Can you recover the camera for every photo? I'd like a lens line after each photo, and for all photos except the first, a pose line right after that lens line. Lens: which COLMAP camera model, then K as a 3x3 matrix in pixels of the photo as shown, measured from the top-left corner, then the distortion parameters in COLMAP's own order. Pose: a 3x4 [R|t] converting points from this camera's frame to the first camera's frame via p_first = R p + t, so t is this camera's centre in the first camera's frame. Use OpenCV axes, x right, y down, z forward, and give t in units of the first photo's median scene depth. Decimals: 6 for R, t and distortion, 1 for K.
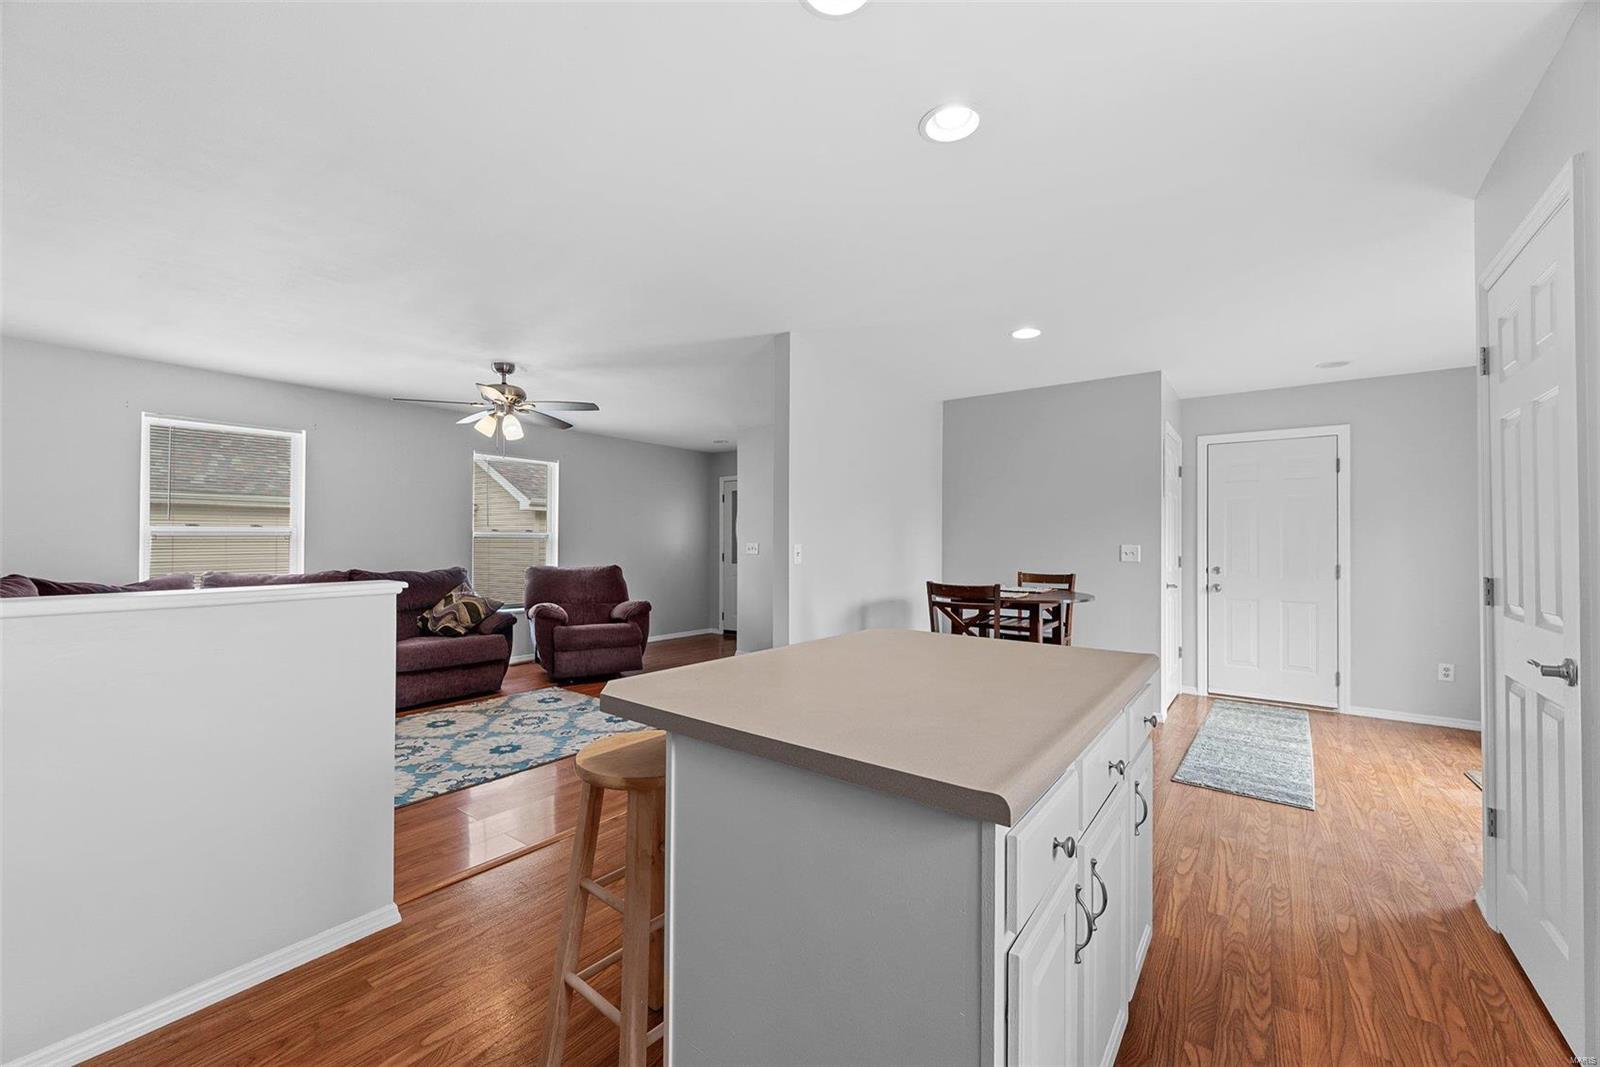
lens RADIAL K [[627.7, 0, 798.7], [0, 627.7, 537.8], [0, 0, 1]] dist [-0.001794, -0.000276]
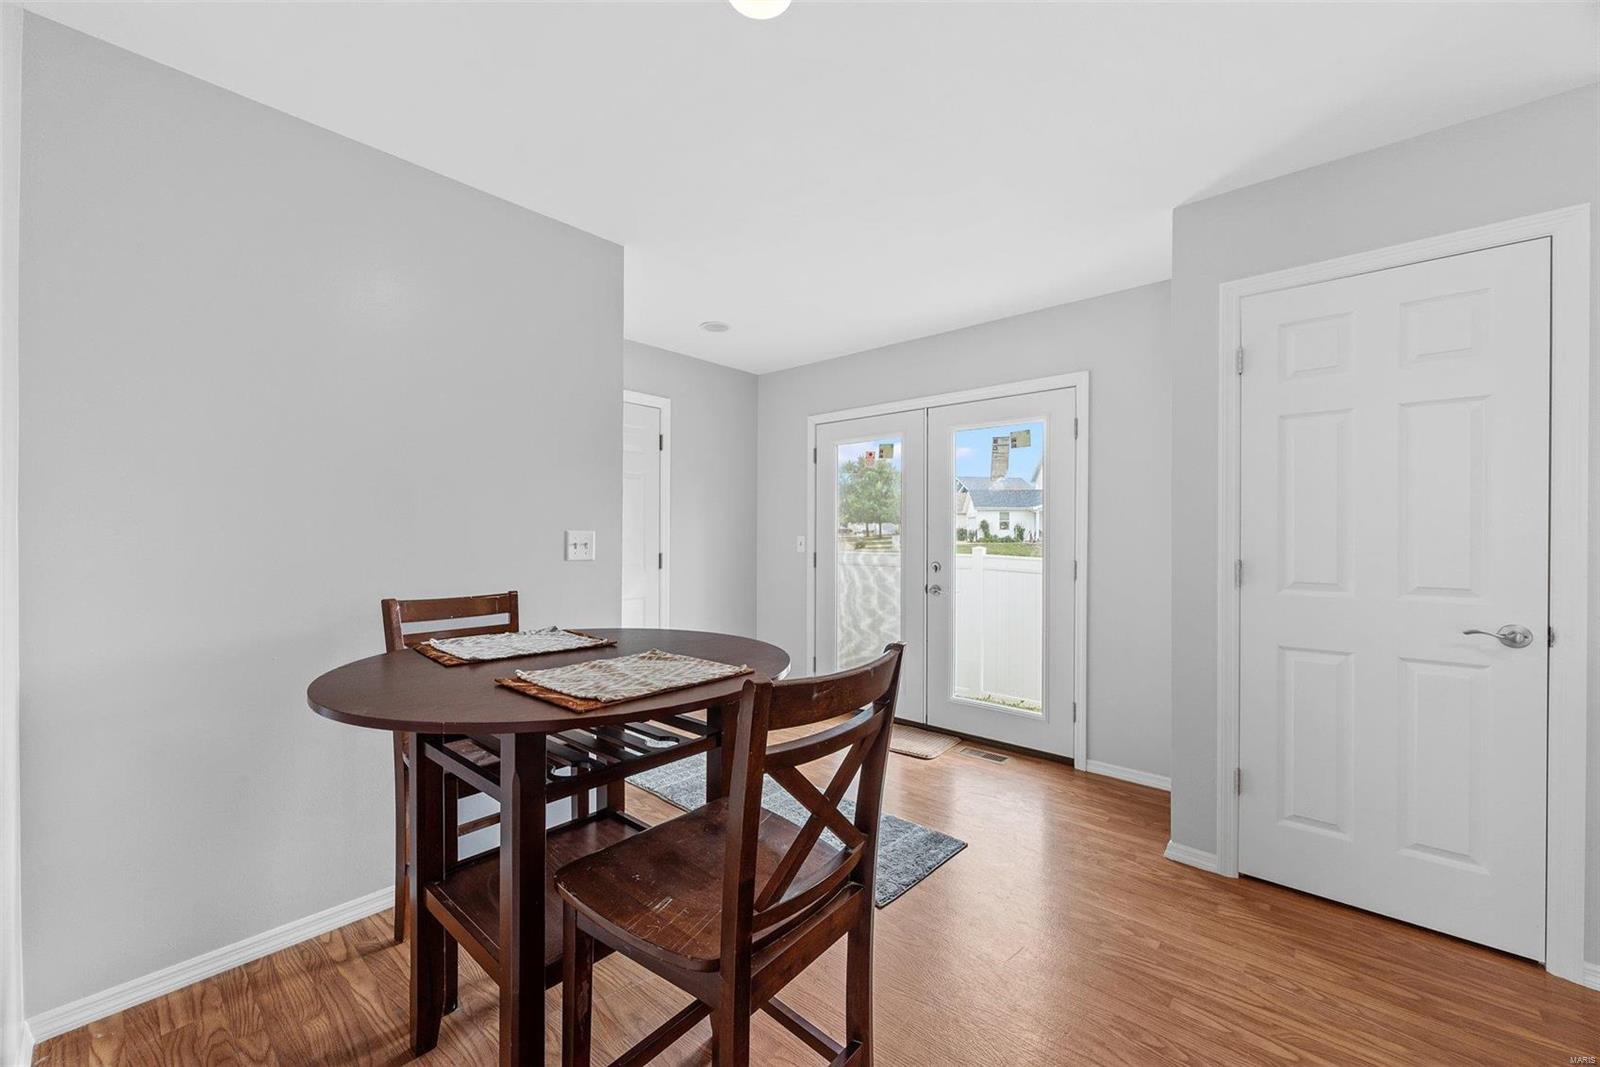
lens RADIAL K [[627.7, 0, 798.7], [0, 627.7, 537.8], [0, 0, 1]] dist [-0.001794, -0.000276]
pose [[0.084118, -0.011239, 0.996392, -0.025342], [-0.009434, 0.999883, 0.012075, 0.010310], [-0.996411, -0.010416, 0.084002, 0.861585]]
